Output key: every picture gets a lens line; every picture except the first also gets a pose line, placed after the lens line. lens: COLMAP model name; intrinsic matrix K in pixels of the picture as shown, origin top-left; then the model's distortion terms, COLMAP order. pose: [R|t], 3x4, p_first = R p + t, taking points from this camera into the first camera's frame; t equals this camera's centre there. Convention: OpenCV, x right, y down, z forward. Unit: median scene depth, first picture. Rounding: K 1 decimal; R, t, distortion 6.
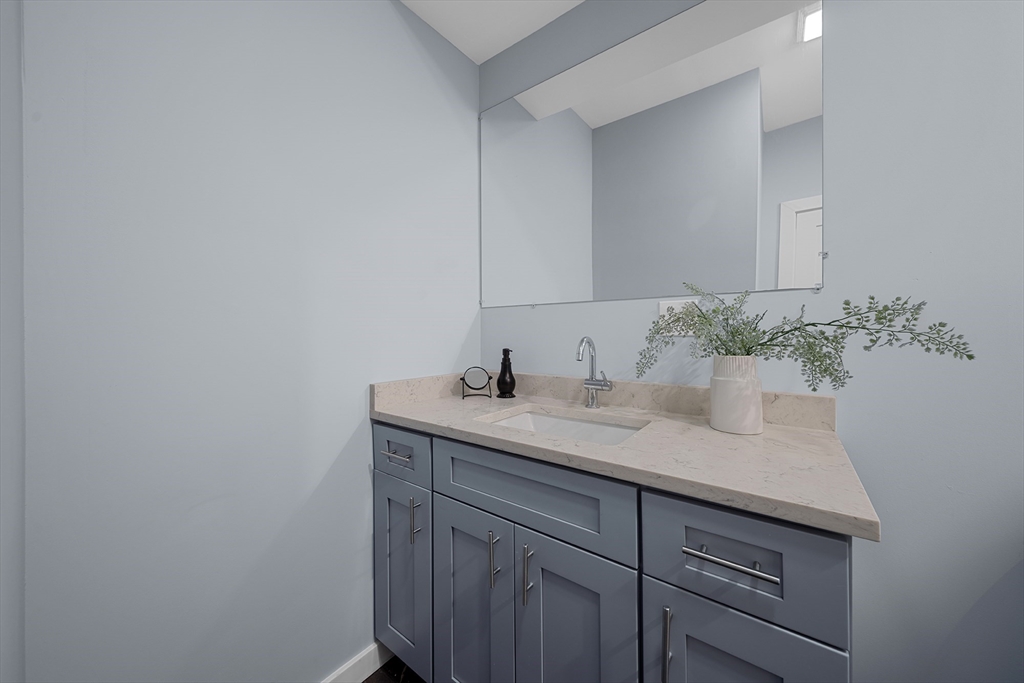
lens RADIAL K [[355.2, 0, 510.6], [0, 355.2, 337.0], [0, 0, 1]] dist [0.000365, -0.000117]
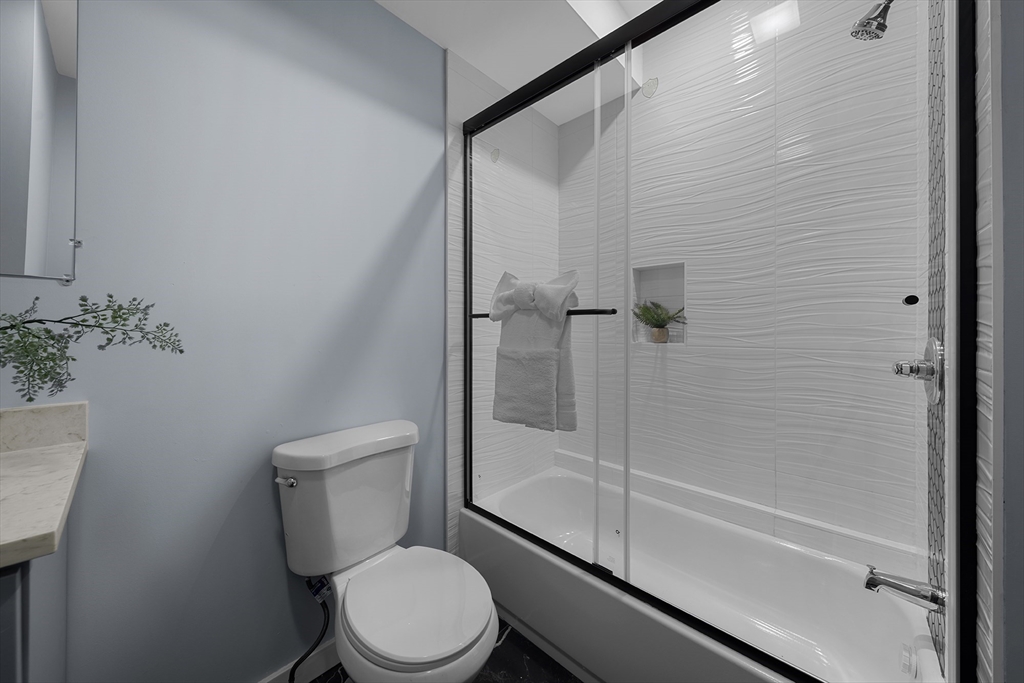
lens RADIAL K [[355.2, 0, 511.3], [0, 355.2, 333.8], [0, 0, 1]] dist [0.000365, -0.000117]
pose [[0.101420, -0.001997, 0.994842, 0.150713], [0.007482, 0.999971, 0.001244, 0.001613], [-0.994816, 0.007317, 0.101432, -0.213847]]
